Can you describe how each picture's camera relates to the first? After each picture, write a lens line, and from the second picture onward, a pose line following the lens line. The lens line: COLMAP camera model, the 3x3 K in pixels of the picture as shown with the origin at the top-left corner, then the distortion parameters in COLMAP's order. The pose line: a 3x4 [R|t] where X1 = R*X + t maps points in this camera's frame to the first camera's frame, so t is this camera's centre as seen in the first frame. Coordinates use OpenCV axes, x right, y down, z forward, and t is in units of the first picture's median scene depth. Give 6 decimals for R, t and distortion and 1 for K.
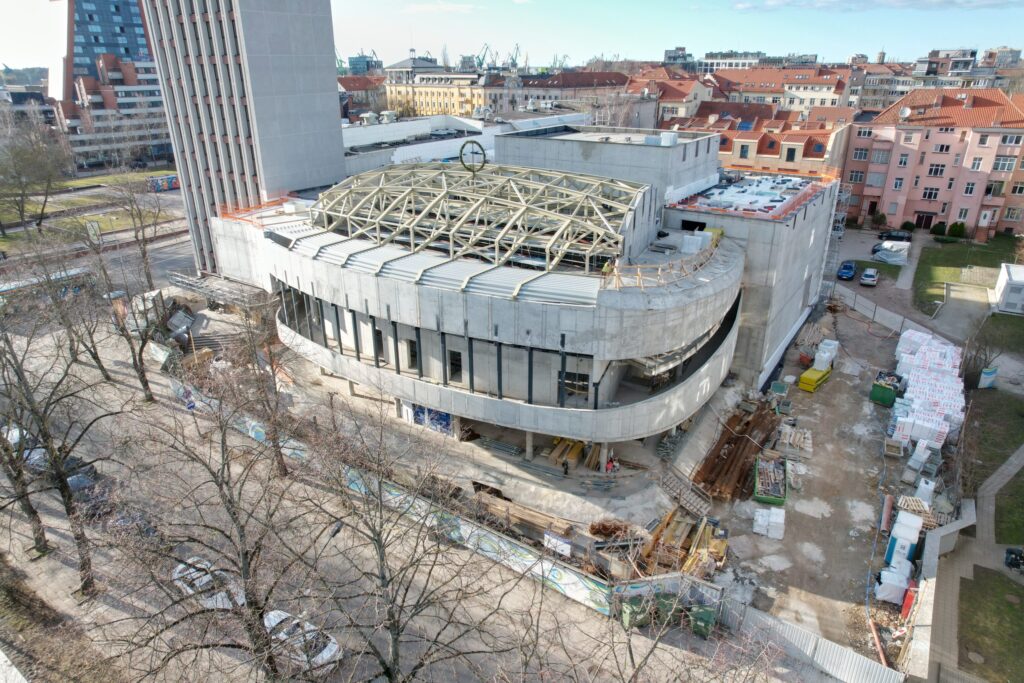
lens RADIAL K [[638.2, 0, 517.2], [0, 638.2, 355.3], [0, 0, 1]] dist [-0.003384, 0.000354]
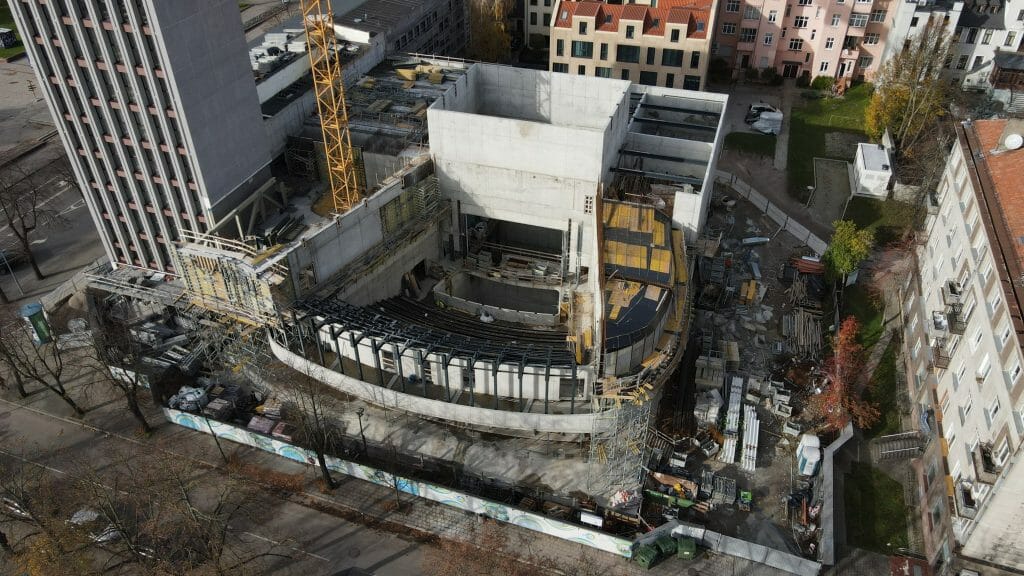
lens RADIAL K [[755.1, 0, 510.3], [0, 755.1, 286.0], [0, 0, 1]] dist [-0.000141, 0.047932]
pose [[0.964655, -0.161031, 0.208591, -0.128097], [0.113878, 0.968581, 0.221095, -0.201859], [-0.237640, -0.189527, 0.952684, -0.149521]]
